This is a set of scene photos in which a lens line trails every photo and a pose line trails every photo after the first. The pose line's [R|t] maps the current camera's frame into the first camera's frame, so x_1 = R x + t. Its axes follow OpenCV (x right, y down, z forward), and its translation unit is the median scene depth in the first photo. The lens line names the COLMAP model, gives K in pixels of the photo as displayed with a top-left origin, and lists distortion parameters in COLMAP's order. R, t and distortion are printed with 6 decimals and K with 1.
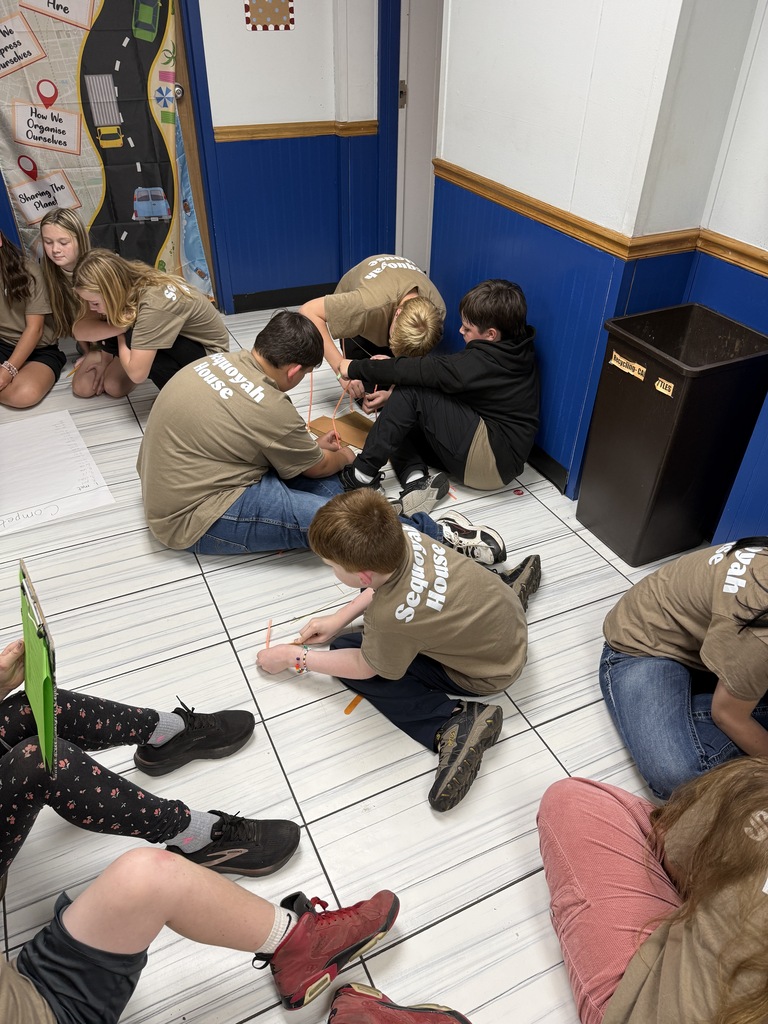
lens RADIAL K [[726.5, 0, 364.3], [0, 726.5, 500.2], [0, 0, 1]] dist [0.021994, -0.013406]
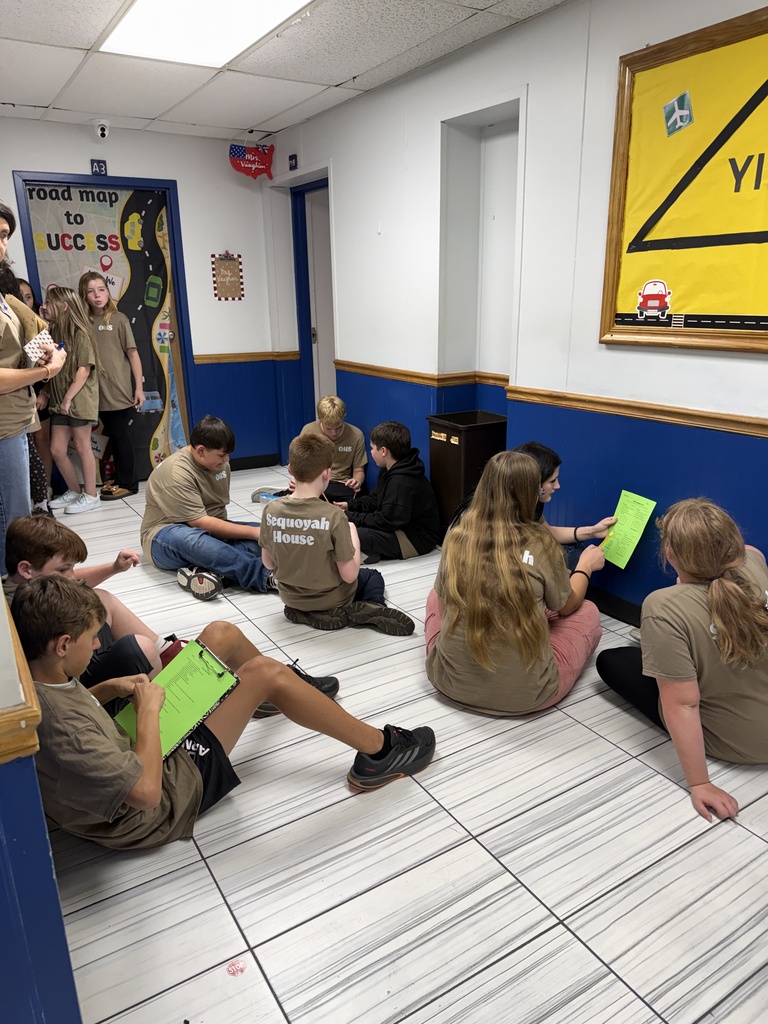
lens RADIAL K [[726.5, 0, 385.5], [0, 726.5, 513.7], [0, 0, 1]] dist [0.021994, -0.013406]
pose [[0.991338, -0.060969, 0.116324, -0.001690], [0.096134, 0.940322, -0.326423, 0.365590], [-0.089481, 0.334778, 0.938039, -0.392484]]
